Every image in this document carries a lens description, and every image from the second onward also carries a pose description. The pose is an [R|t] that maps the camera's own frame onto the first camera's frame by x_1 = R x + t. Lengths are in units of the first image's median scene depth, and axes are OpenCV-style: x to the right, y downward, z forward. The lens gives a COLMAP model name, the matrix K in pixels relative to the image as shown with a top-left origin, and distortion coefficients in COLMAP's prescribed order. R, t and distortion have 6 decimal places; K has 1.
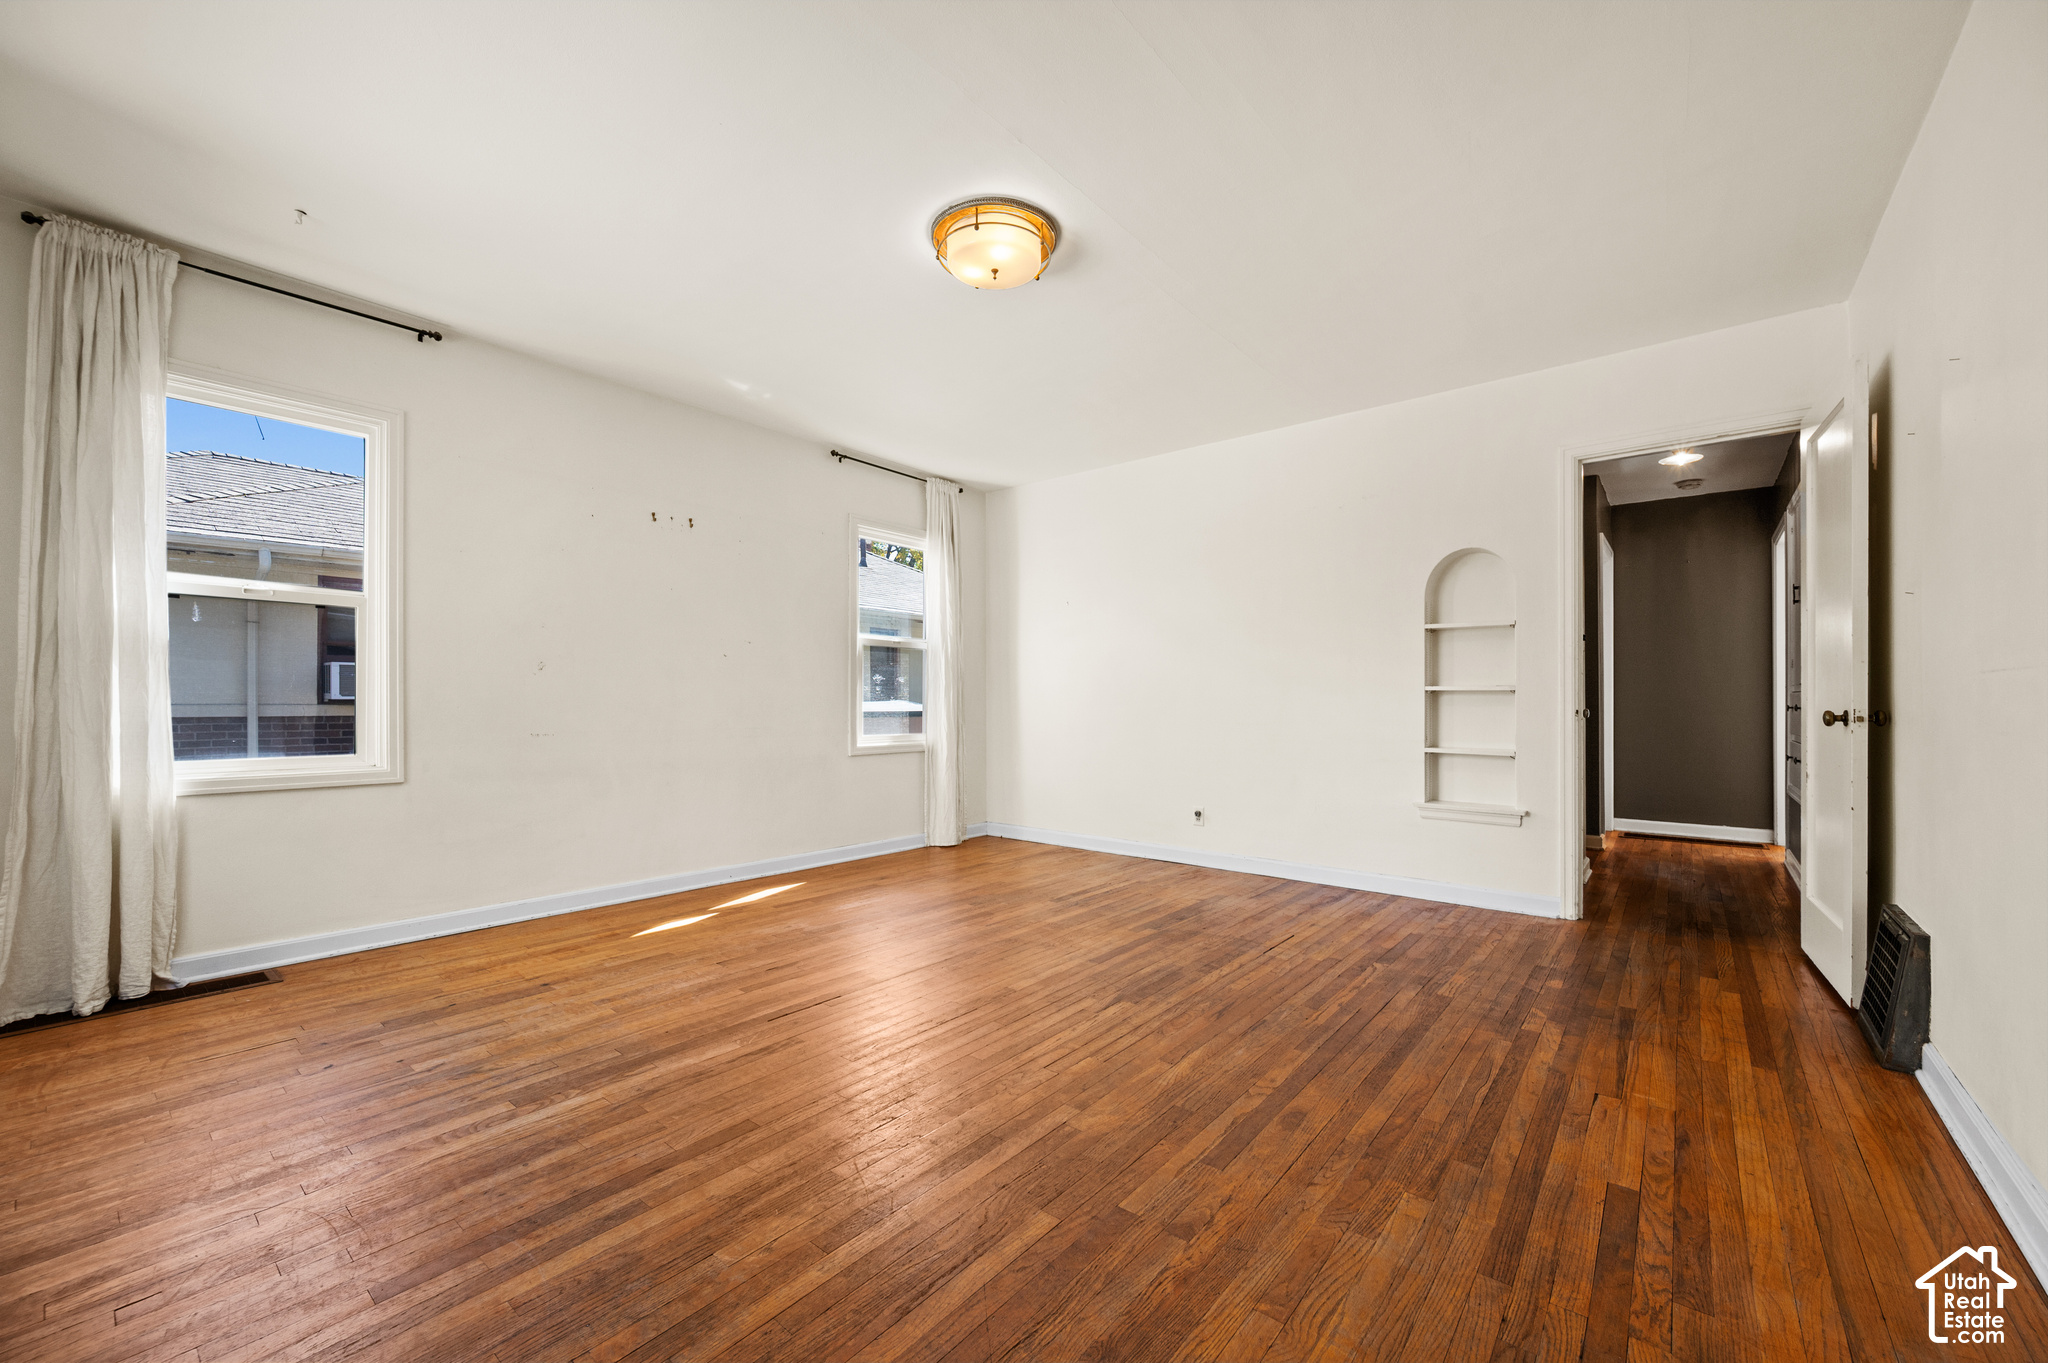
lens RADIAL K [[818.6, 0, 1023.4], [0, 818.6, 691.3], [0, 0, 1]] dist [-0.001639, 0.000092]
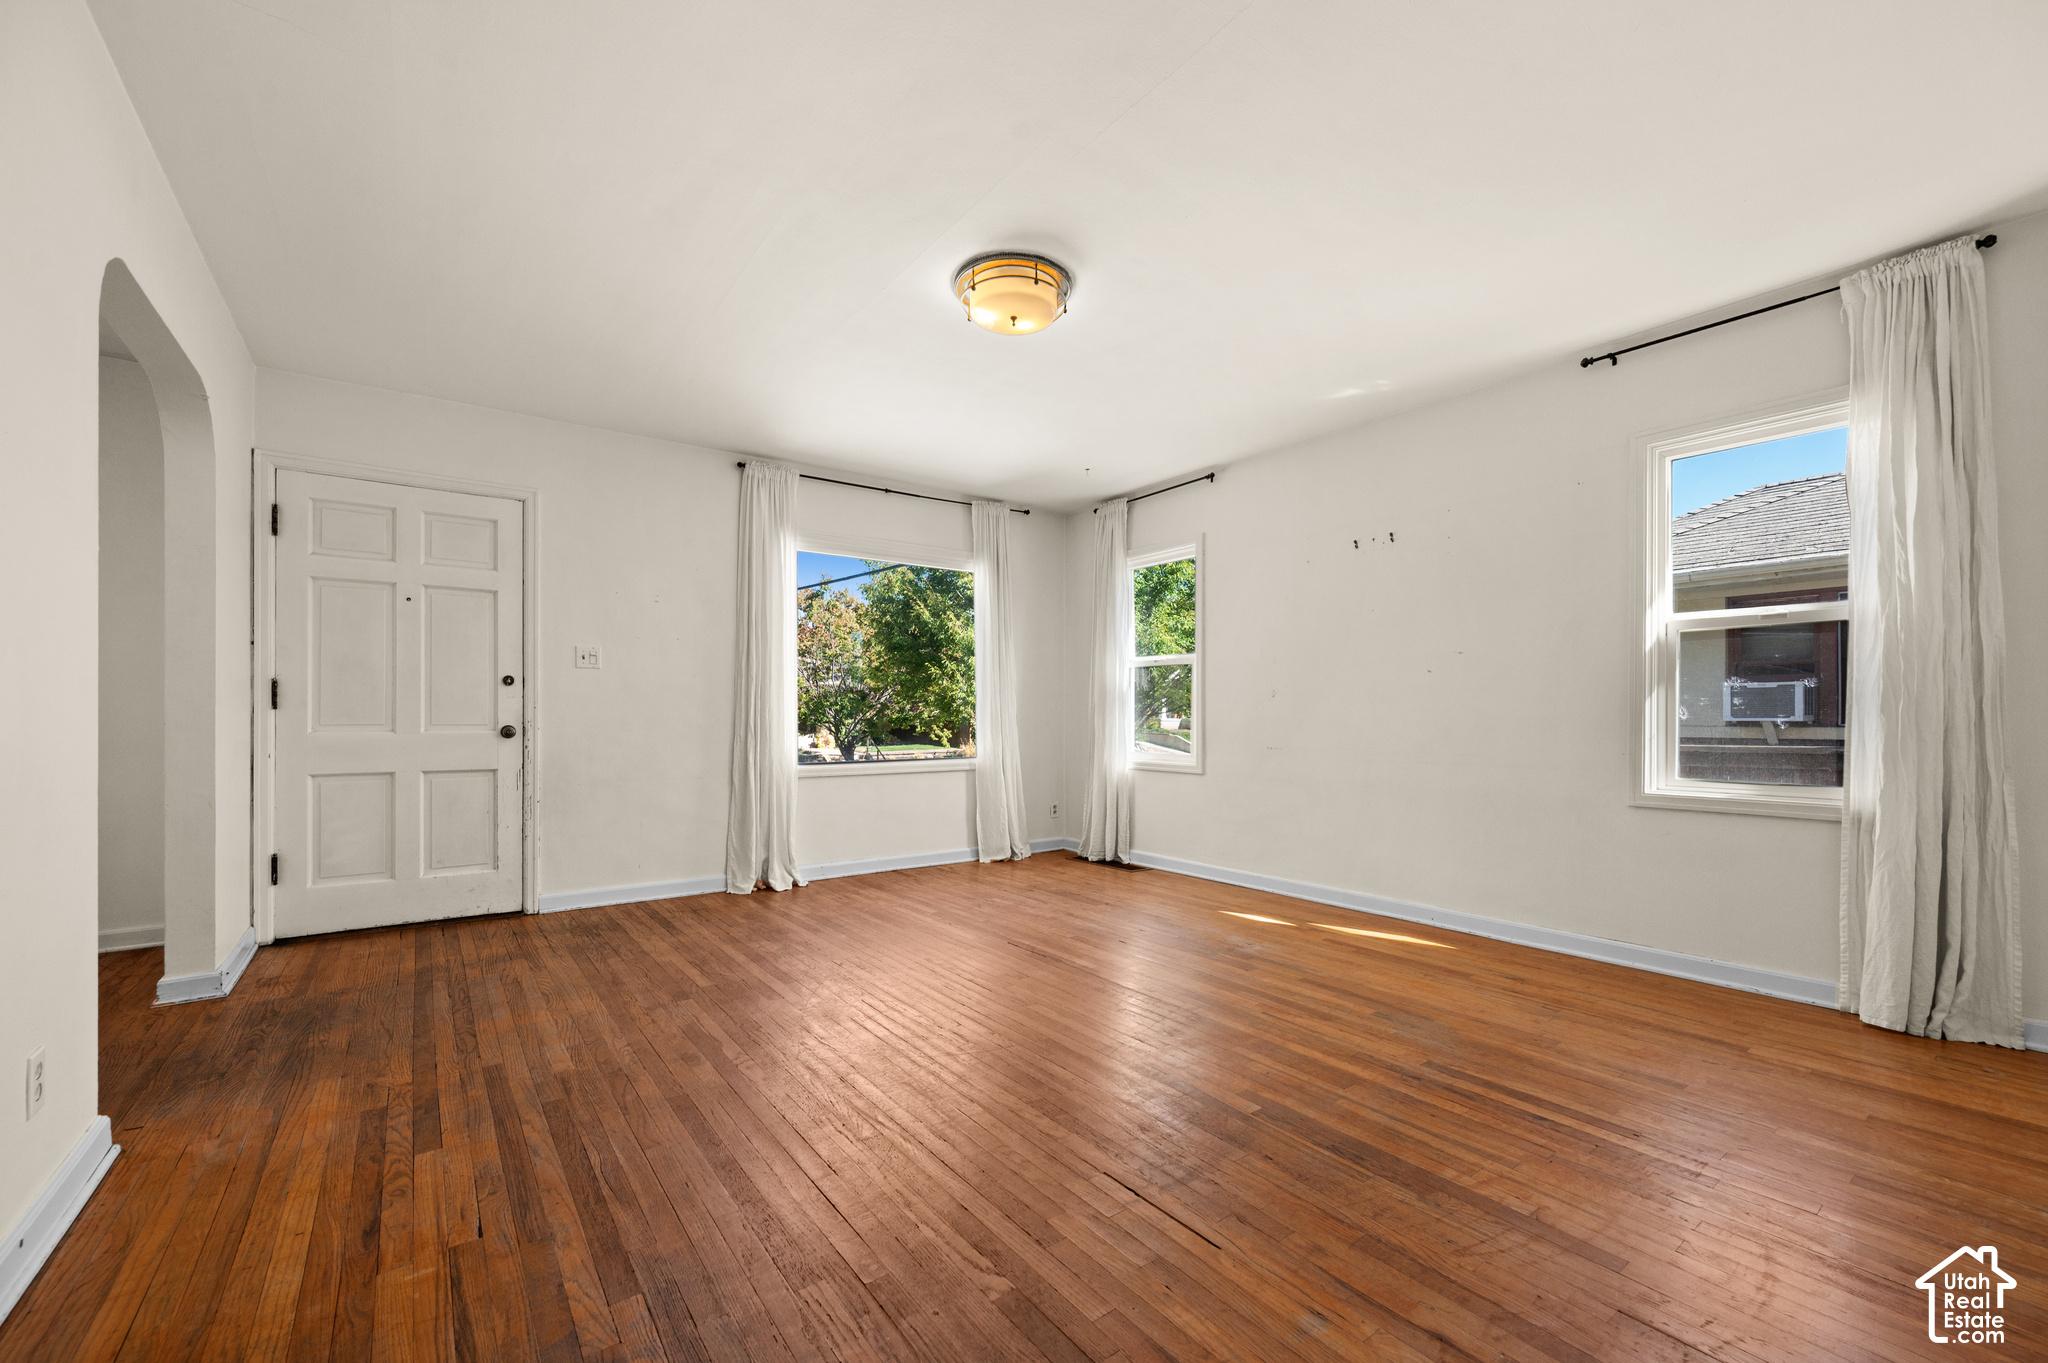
lens RADIAL K [[819.4, 0, 1021.3], [0, 819.4, 721.7], [0, 0, 1]] dist [-0.001493, -0.000090]
pose [[-0.249515, 0.000147, -0.968371, 1.188050], [0.009040, 0.999957, -0.002177, 0.018099], [0.968329, -0.009297, -0.249506, 1.521930]]
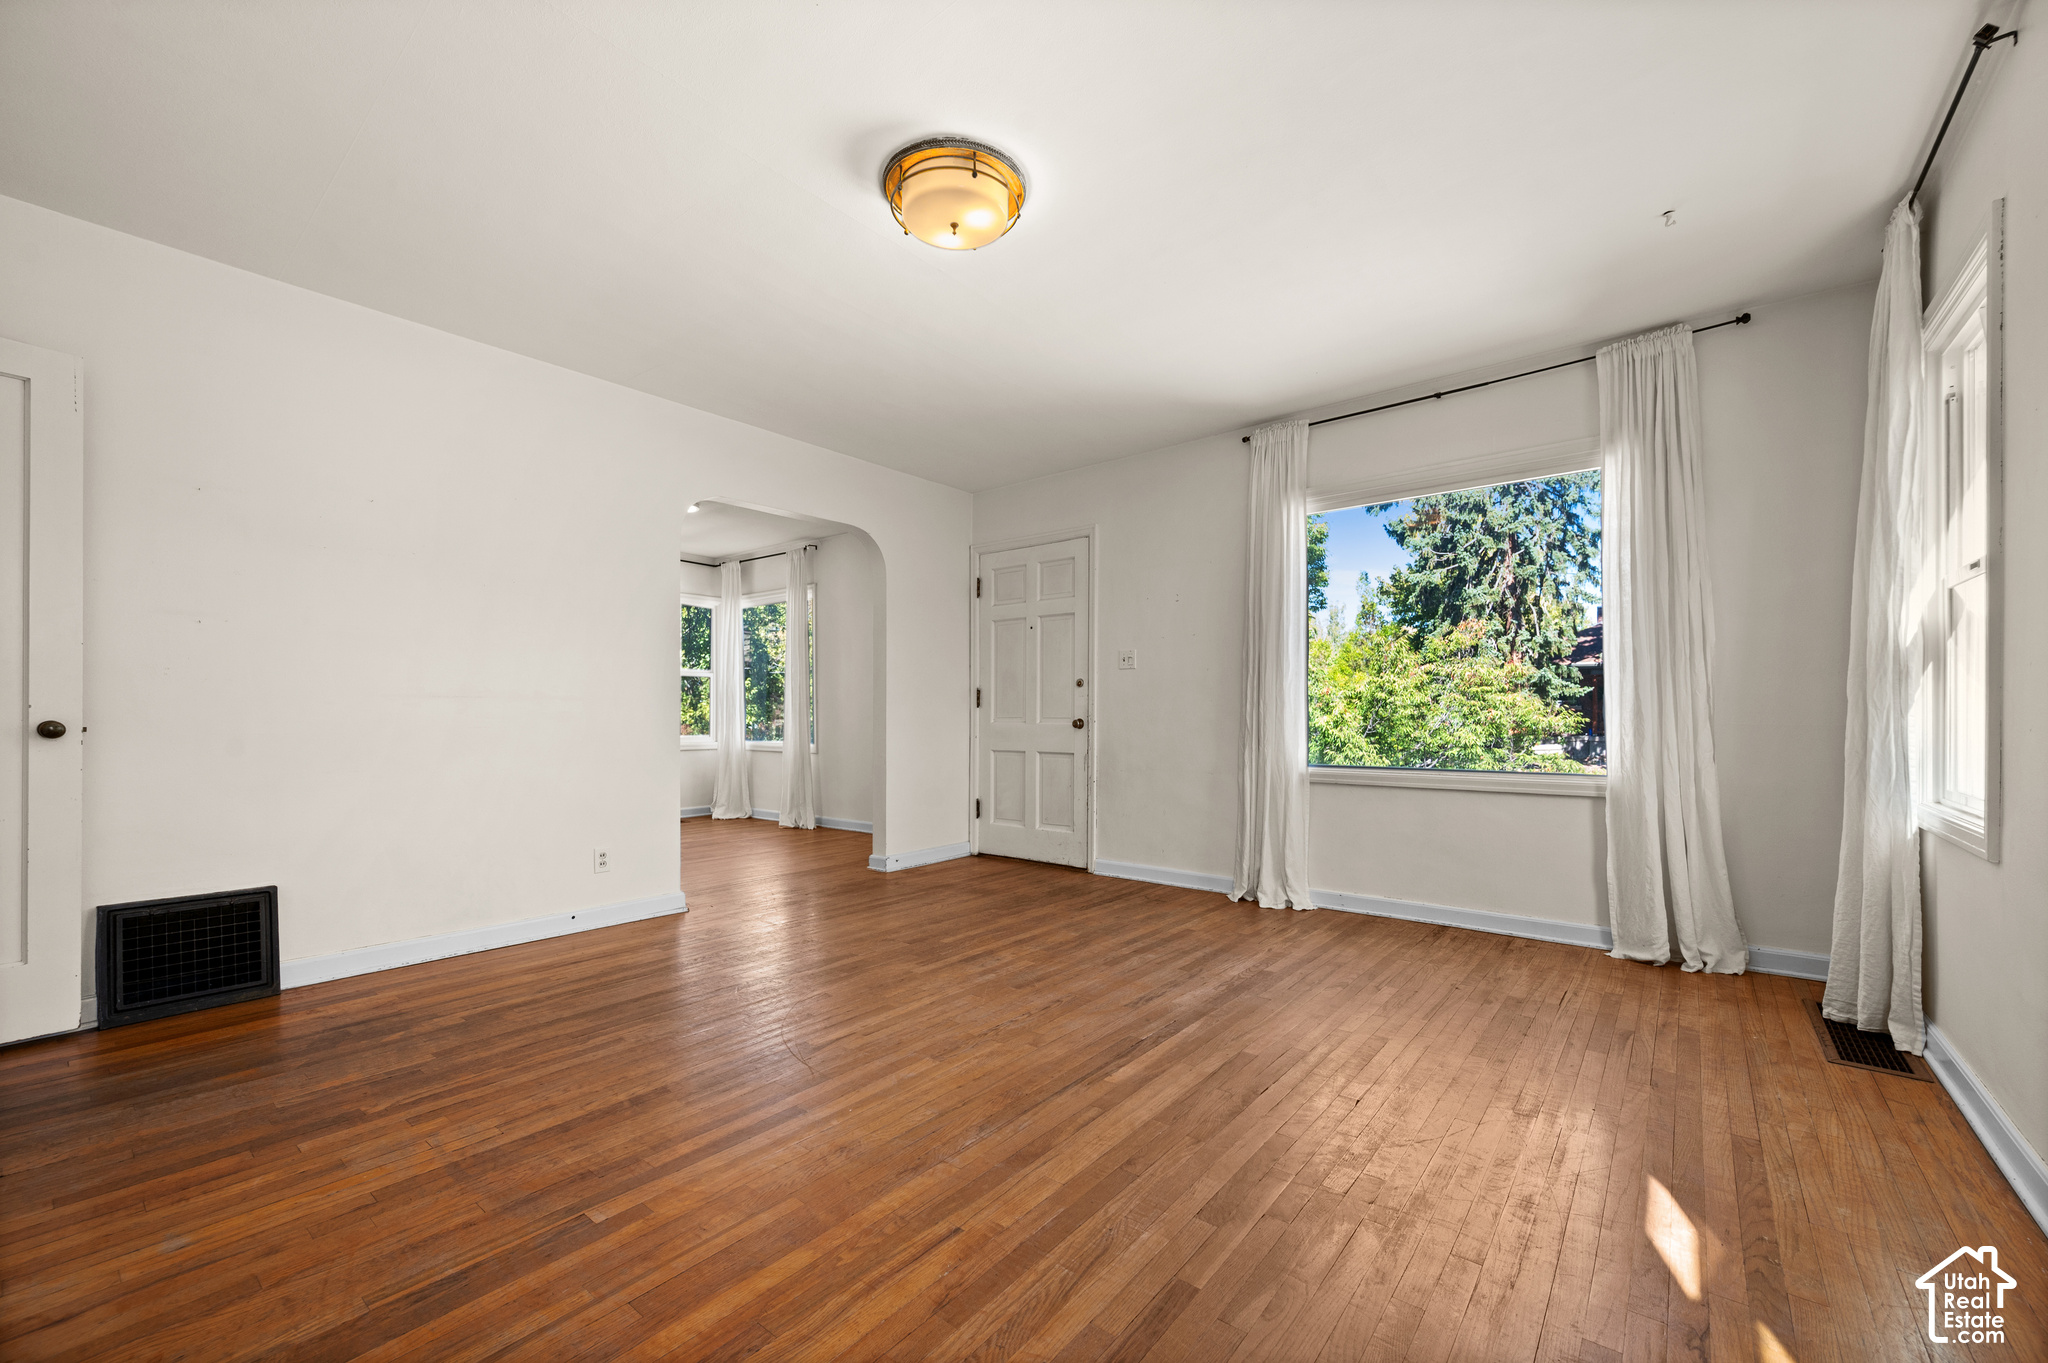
lens RADIAL K [[819.4, 0, 1021.3], [0, 819.4, 721.7], [0, 0, 1]] dist [-0.001493, -0.000090]
pose [[-0.999982, -0.002647, -0.005337, -0.119067], [-0.002641, 0.999996, -0.001218, 0.023721], [0.005340, -0.001204, -0.999985, 2.247849]]
